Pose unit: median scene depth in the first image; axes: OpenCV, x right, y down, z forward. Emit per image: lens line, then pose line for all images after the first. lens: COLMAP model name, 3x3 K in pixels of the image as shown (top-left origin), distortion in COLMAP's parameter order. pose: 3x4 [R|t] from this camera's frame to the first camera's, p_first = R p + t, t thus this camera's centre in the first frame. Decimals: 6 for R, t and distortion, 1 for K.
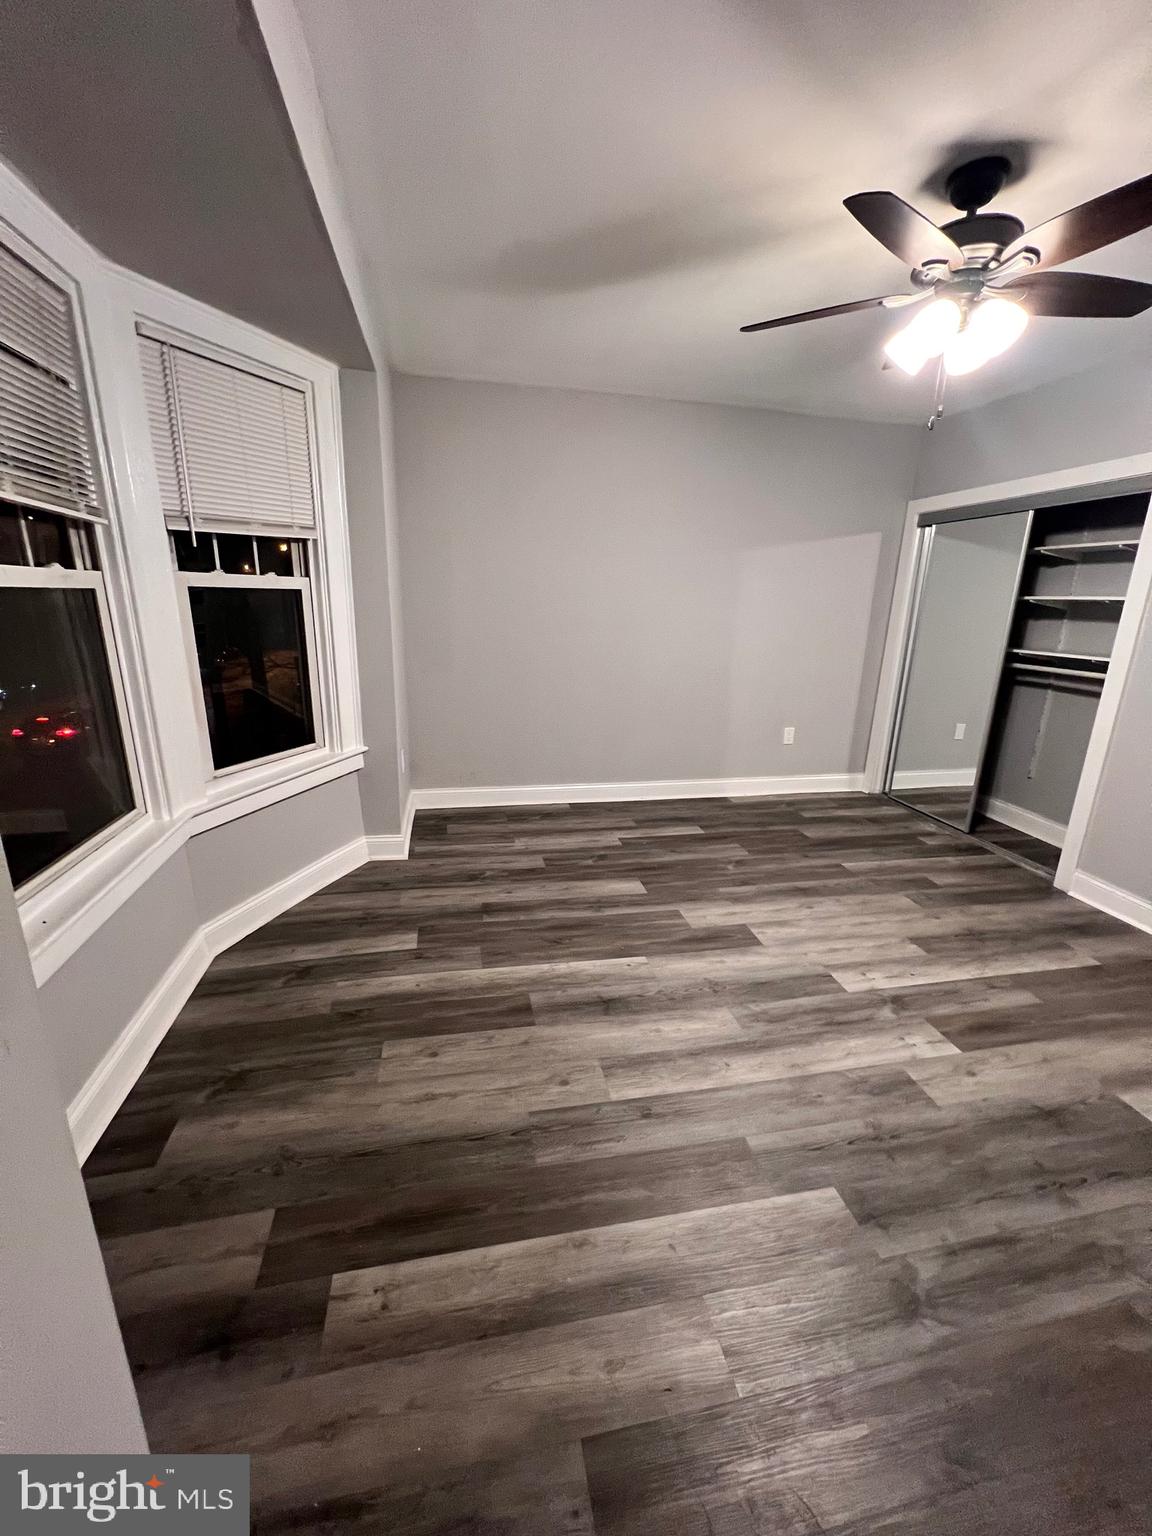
lens RADIAL K [[611.6, 0, 575.4], [0, 611.6, 769.2], [0, 0, 1]] dist [-0.001671, 0.000569]
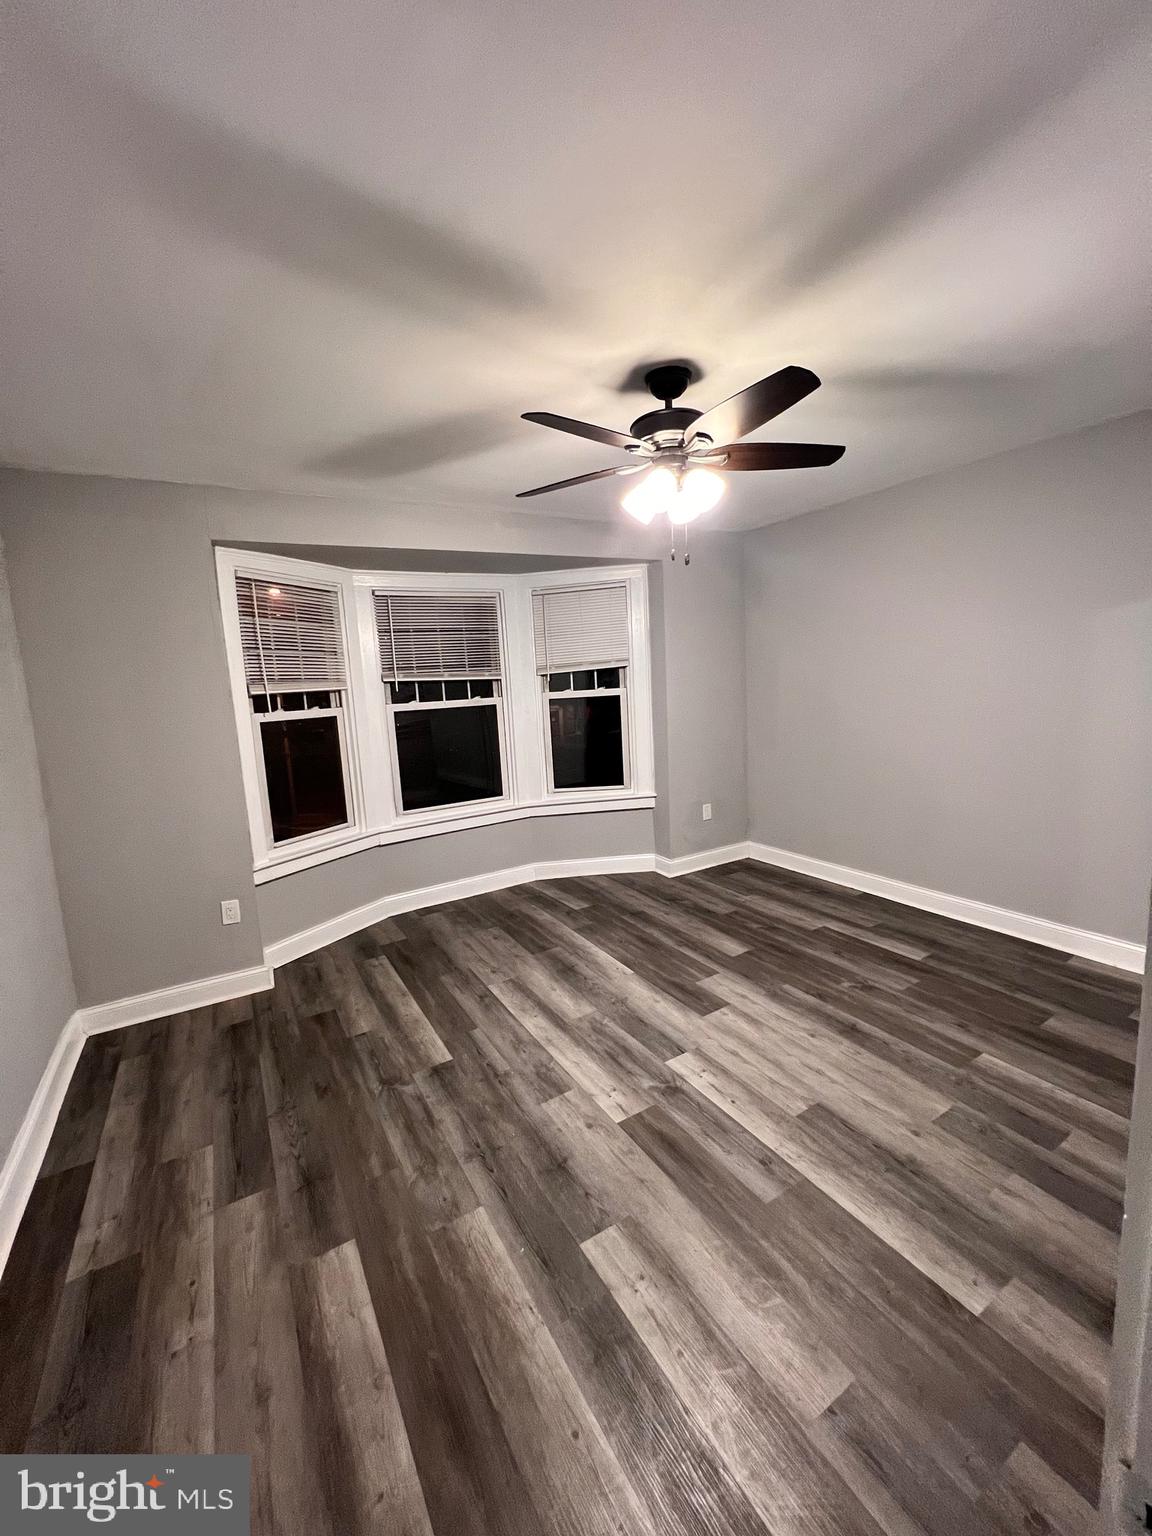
lens RADIAL K [[611.6, 0, 573.1], [0, 611.6, 769.6], [0, 0, 1]] dist [-0.001671, 0.000569]
pose [[0.324723, 0.098006, -0.940718, 1.300751], [-0.194136, 0.980346, 0.035121, -0.140657], [0.925671, 0.171223, 0.337367, 0.384202]]
